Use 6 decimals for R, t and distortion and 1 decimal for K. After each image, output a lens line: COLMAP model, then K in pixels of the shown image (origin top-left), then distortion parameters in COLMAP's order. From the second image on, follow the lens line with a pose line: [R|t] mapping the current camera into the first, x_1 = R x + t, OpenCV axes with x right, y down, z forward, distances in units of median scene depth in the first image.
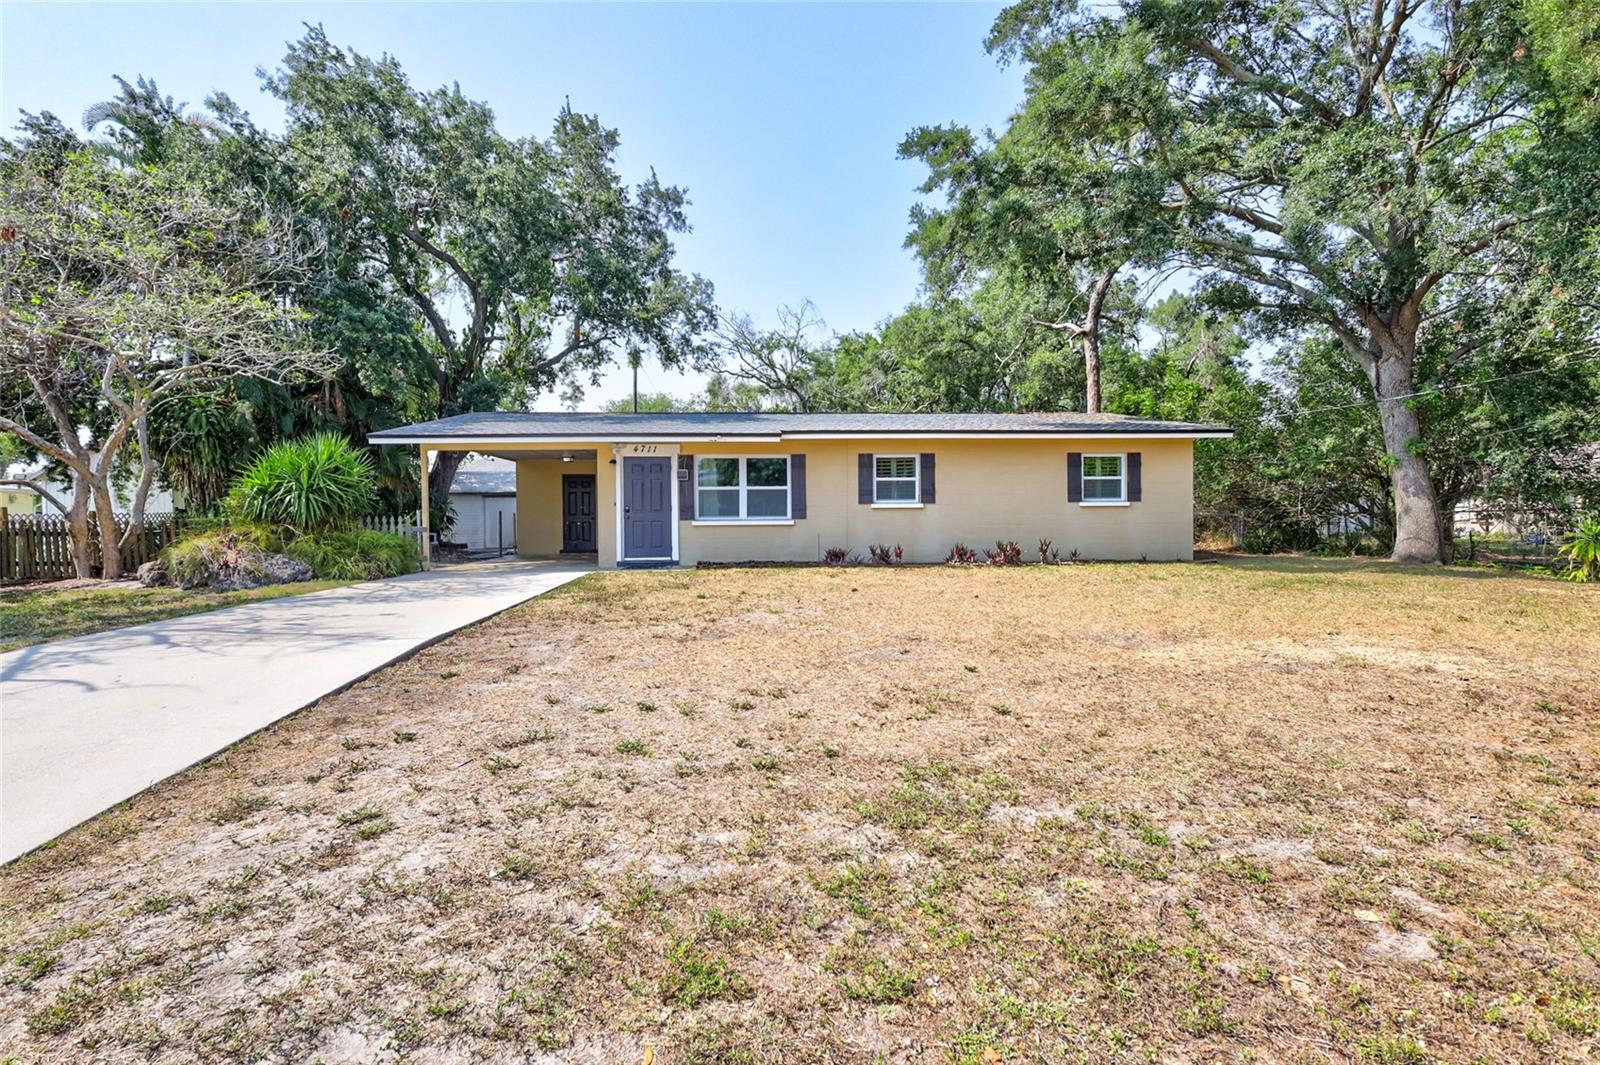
lens RADIAL K [[696.6, 0, 799.7], [0, 696.6, 529.3], [0, 0, 1]] dist [-0.001699, 0.000034]
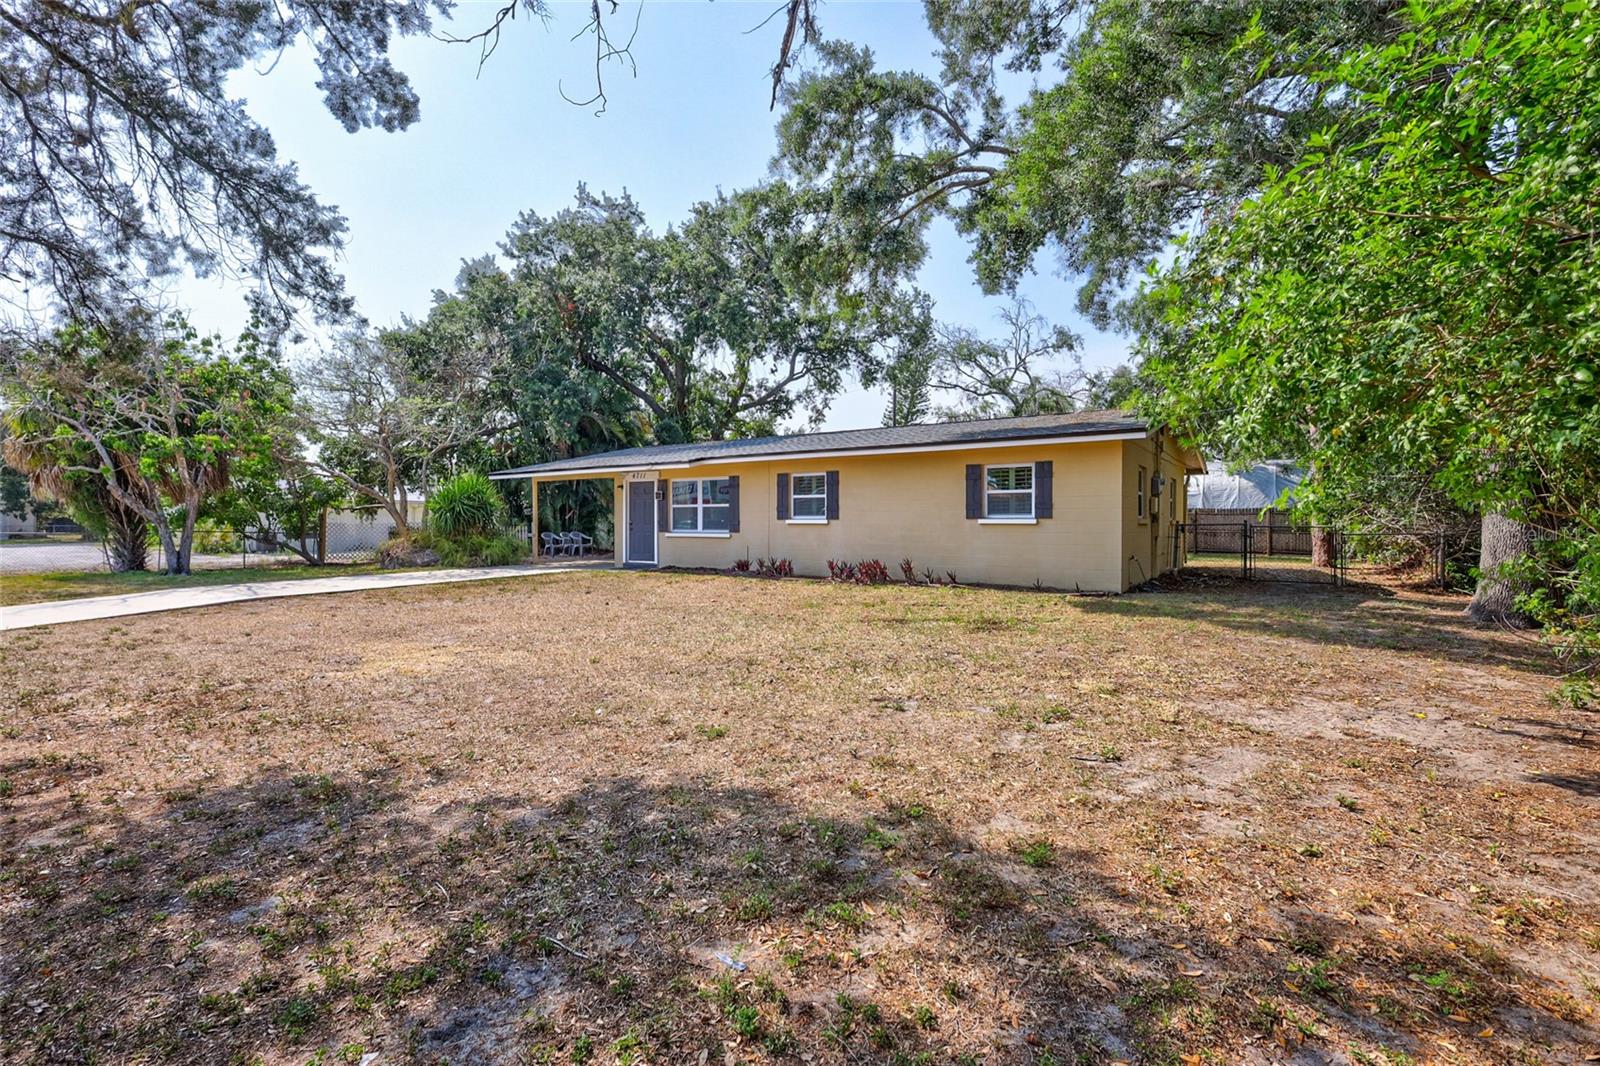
lens RADIAL K [[742.4, 0, 783.7], [0, 742.4, 529.5], [0, 0, 1]] dist [0.004783, 0.000337]
pose [[0.785267, 0.014159, -0.618996, 0.808532], [-0.023394, 0.999703, -0.006810, -0.013414], [0.618716, 0.019828, 0.785365, 0.096913]]
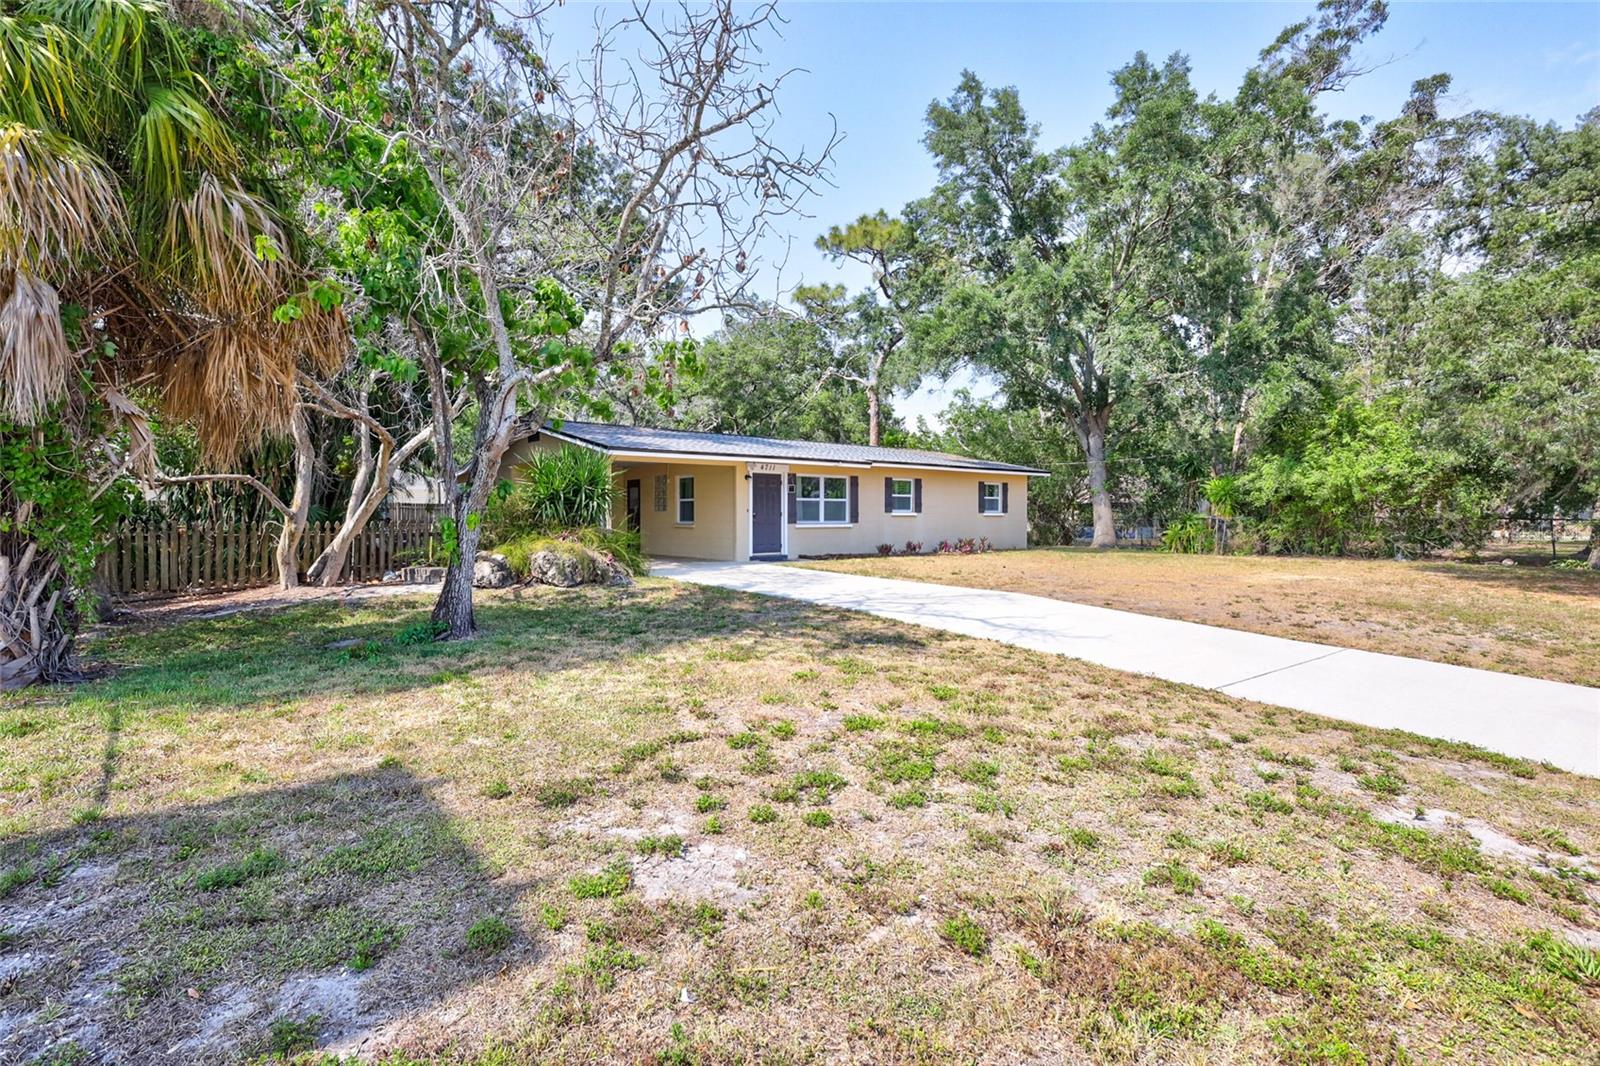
lens RADIAL K [[742.4, 0, 801.5], [0, 742.4, 526.0], [0, 0, 1]] dist [0.004783, 0.000337]
pose [[0.809124, -0.000024, 0.587638, -0.945143], [0.010554, 0.999839, -0.014491, 0.011311], [-0.587543, 0.017927, 0.808995, -0.126419]]
